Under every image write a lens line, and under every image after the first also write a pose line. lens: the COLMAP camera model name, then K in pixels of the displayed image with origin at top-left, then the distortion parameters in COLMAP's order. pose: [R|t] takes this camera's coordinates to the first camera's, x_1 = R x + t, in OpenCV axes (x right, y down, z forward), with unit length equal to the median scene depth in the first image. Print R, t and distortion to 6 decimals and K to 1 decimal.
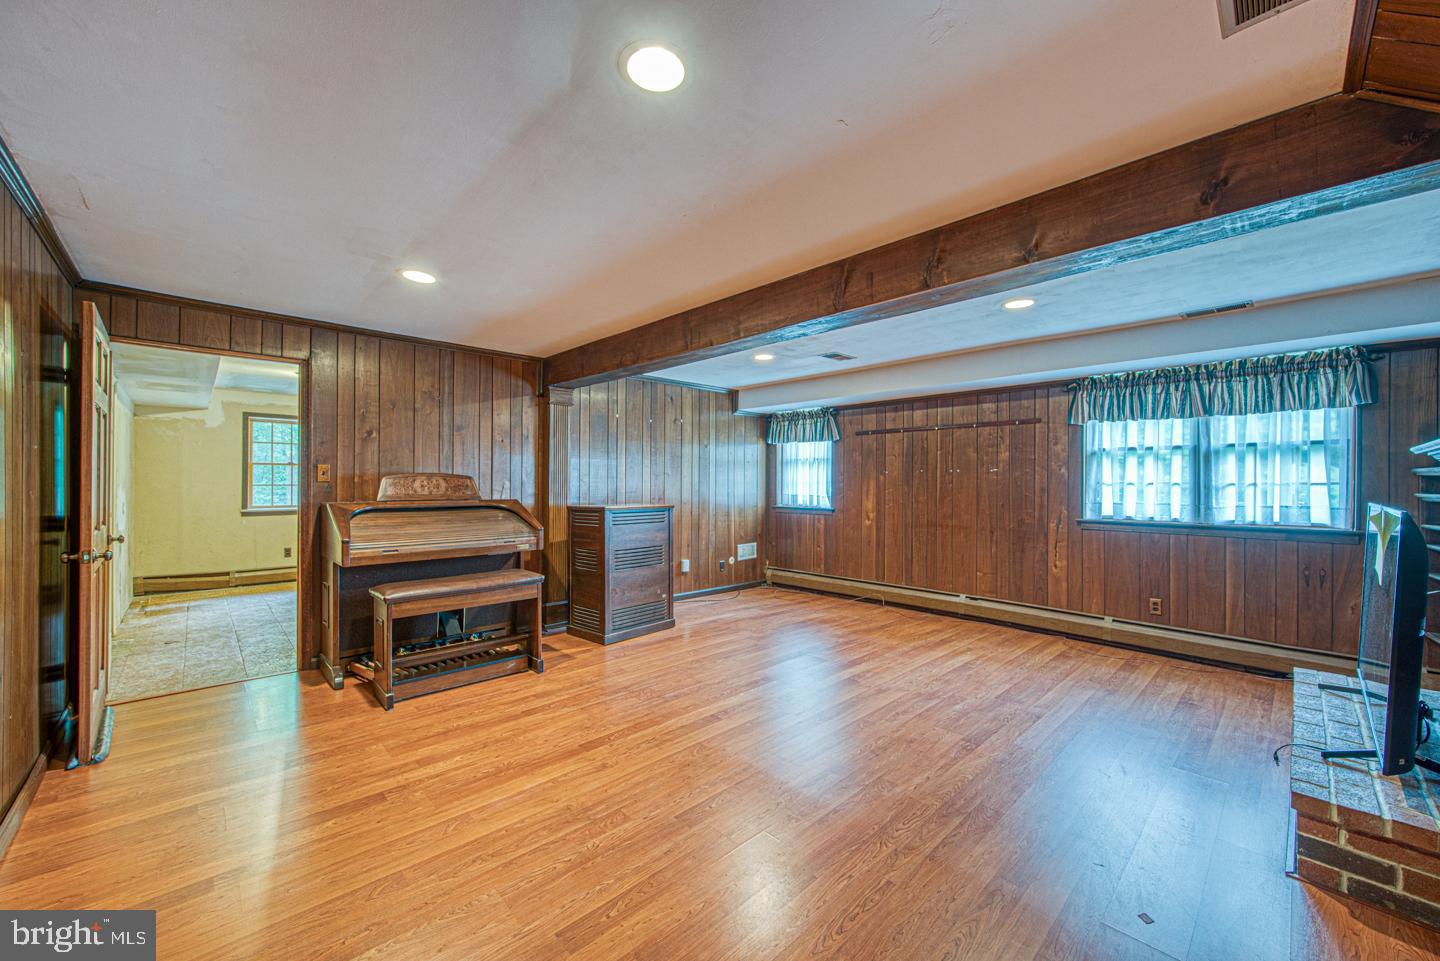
lens RADIAL K [[558.3, 0, 722.7], [0, 558.3, 478.4], [0, 0, 1]] dist [-0.007047, -0.002182]
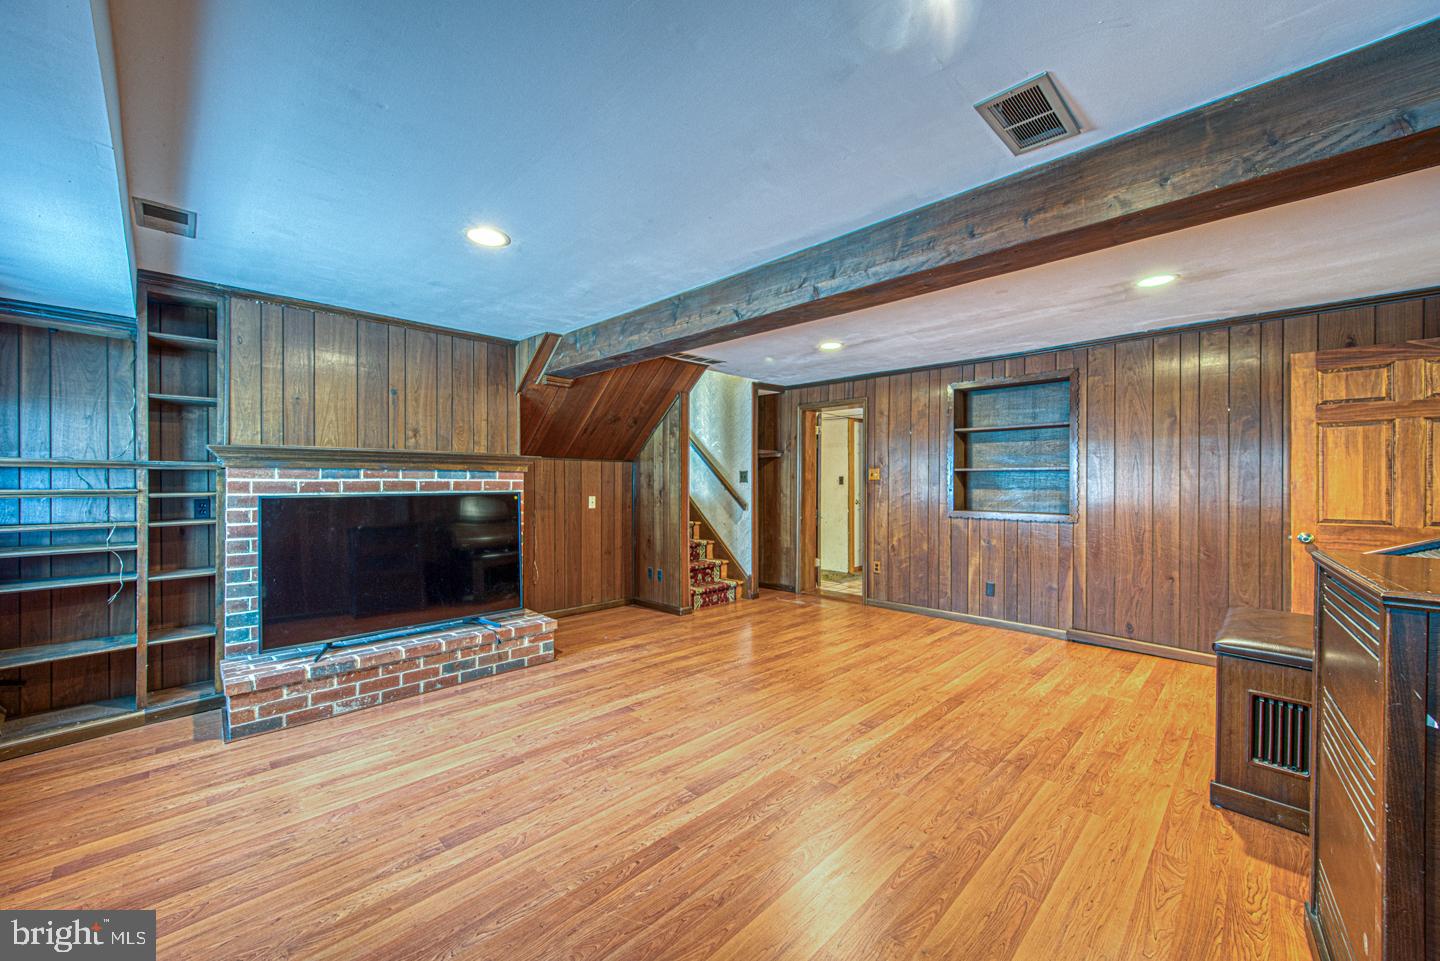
lens RADIAL K [[558.3, 0, 721.5], [0, 558.3, 484.4], [0, 0, 1]] dist [-0.007047, -0.002182]
pose [[-0.999703, -0.003879, -0.024061, 0.238138], [-0.003905, 0.999992, 0.001054, 0.012096], [0.024057, 0.001148, -0.999710, 1.773842]]
